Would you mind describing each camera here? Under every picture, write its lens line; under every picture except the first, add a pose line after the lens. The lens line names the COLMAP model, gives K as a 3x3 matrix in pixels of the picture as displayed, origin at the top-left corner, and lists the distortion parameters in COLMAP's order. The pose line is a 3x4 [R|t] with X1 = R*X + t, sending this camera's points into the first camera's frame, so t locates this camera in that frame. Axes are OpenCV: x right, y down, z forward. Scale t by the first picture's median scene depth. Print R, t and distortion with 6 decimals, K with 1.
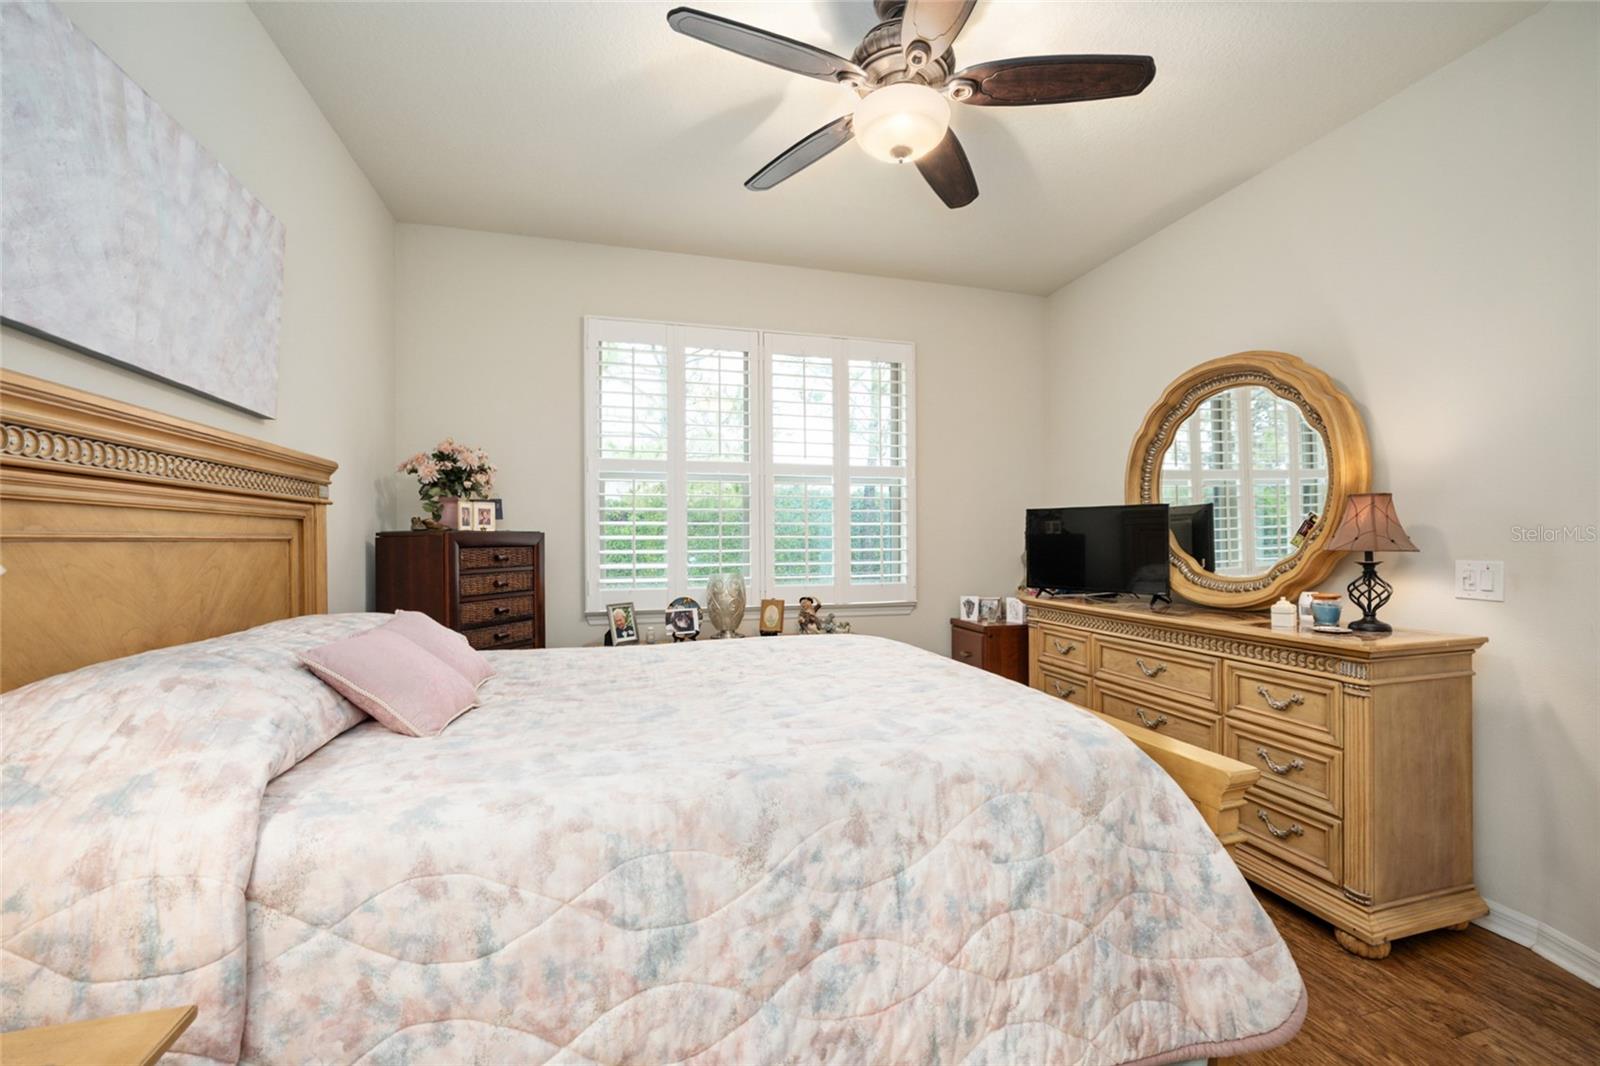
lens RADIAL K [[662.4, 0, 803.8], [0, 662.4, 514.2], [0, 0, 1]] dist [0.000527, 0.000235]
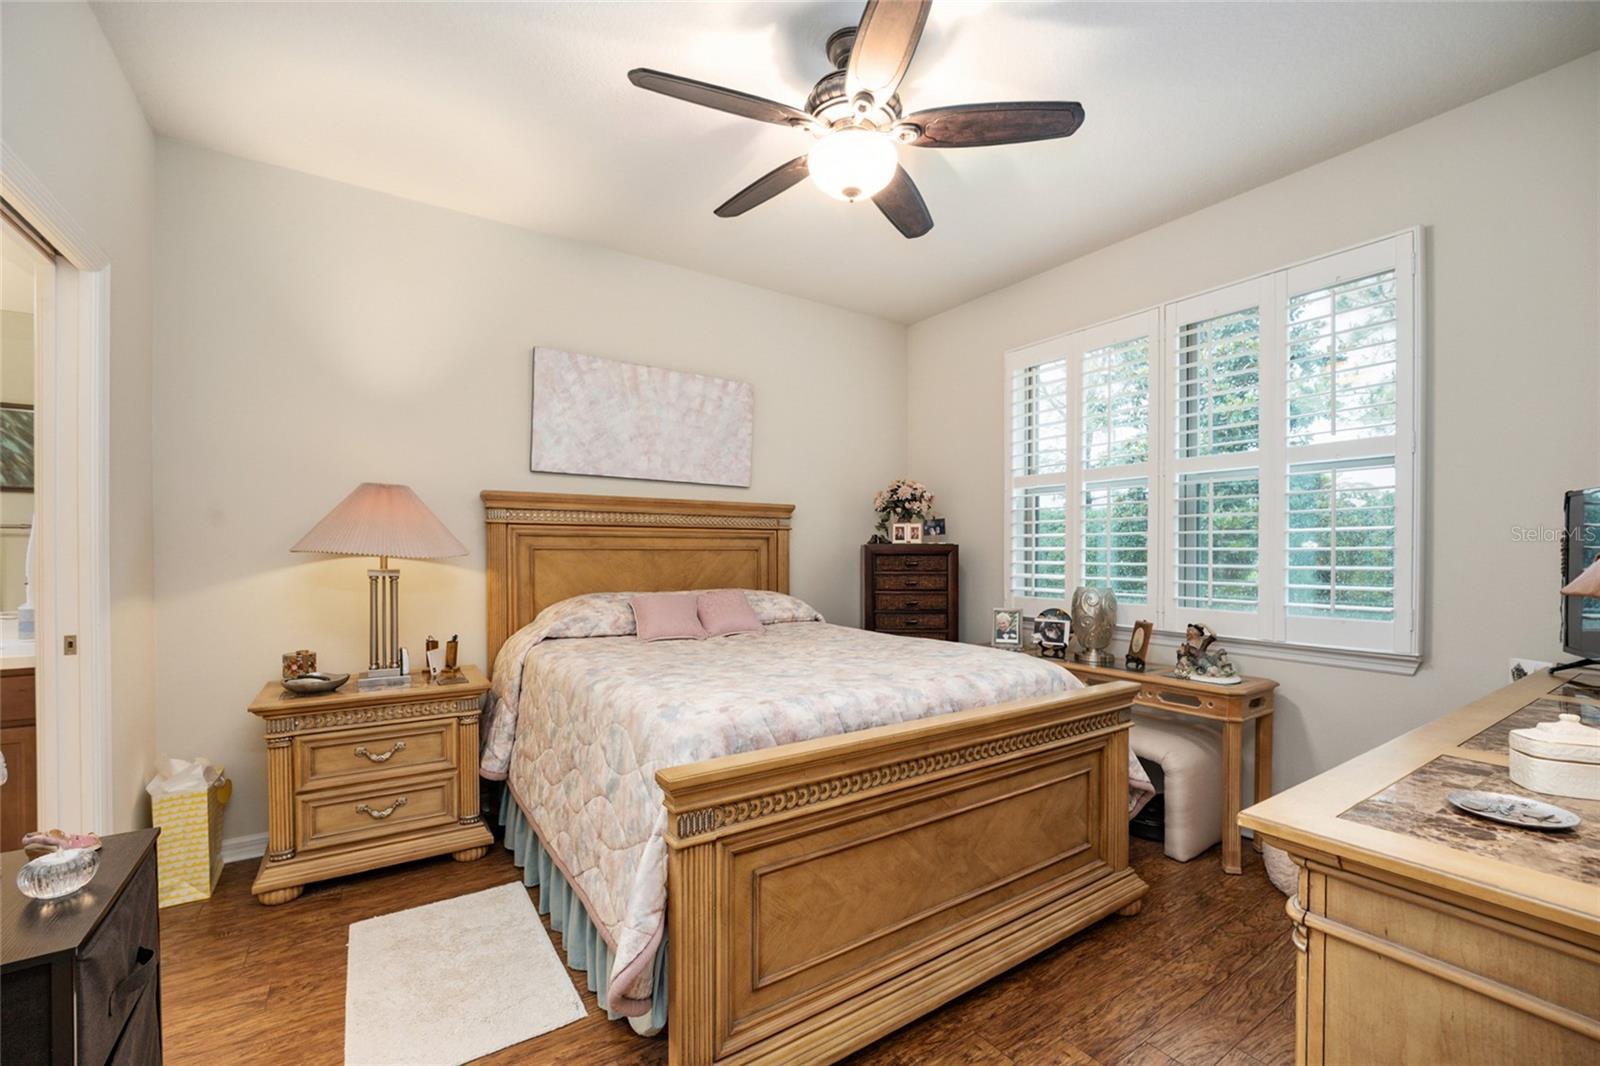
lens RADIAL K [[654.5, 0, 808.4], [0, 654.5, 554.1], [0, 0, 1]] dist [-0.015091, -0.000134]
pose [[0.309997, 0.009631, -0.950689, 0.727818], [0.033075, 0.999234, 0.020908, 0.011575], [0.950162, -0.037925, 0.309441, 0.390294]]
